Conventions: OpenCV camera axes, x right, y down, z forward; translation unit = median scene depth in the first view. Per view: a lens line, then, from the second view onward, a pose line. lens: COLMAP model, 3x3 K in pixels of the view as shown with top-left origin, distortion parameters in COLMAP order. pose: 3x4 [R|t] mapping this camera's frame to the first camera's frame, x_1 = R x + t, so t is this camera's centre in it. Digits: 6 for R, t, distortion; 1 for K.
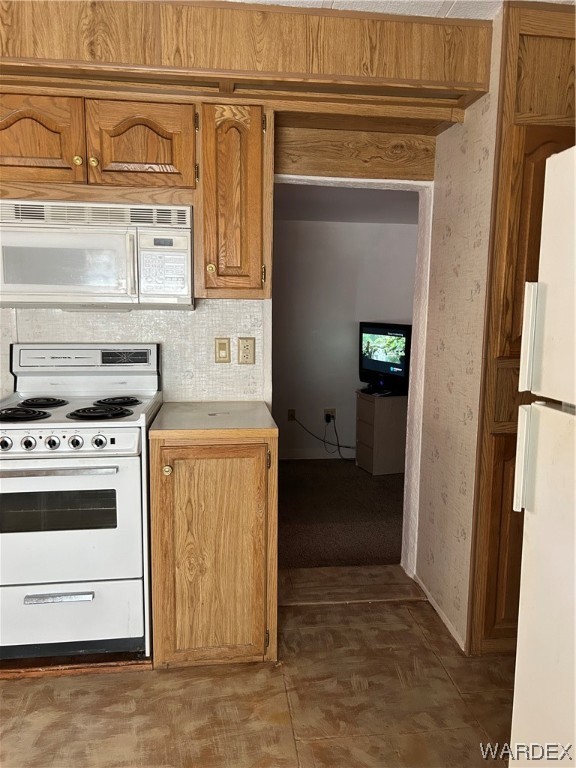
lens RADIAL K [[576.1, 0, 286.0], [0, 576.1, 380.7], [0, 0, 1]] dist [0.041677, -0.053178]
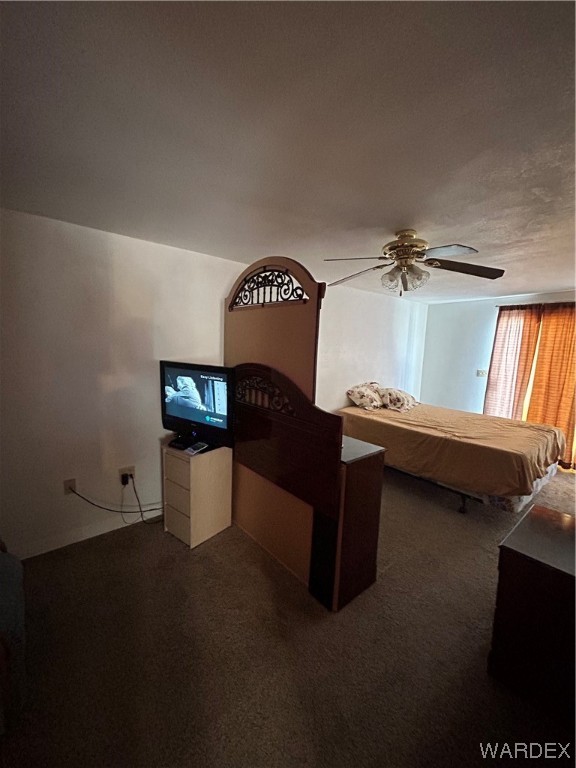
lens RADIAL K [[311.1, 0, 286.2], [0, 311.1, 382.0], [0, 0, 1]] dist [0.000241, 0.000875]
pose [[0.834064, -0.044733, 0.549852, 0.027875], [0.039171, 0.998993, 0.021854, -0.072489], [-0.550276, 0.003311, 0.834976, 0.507449]]
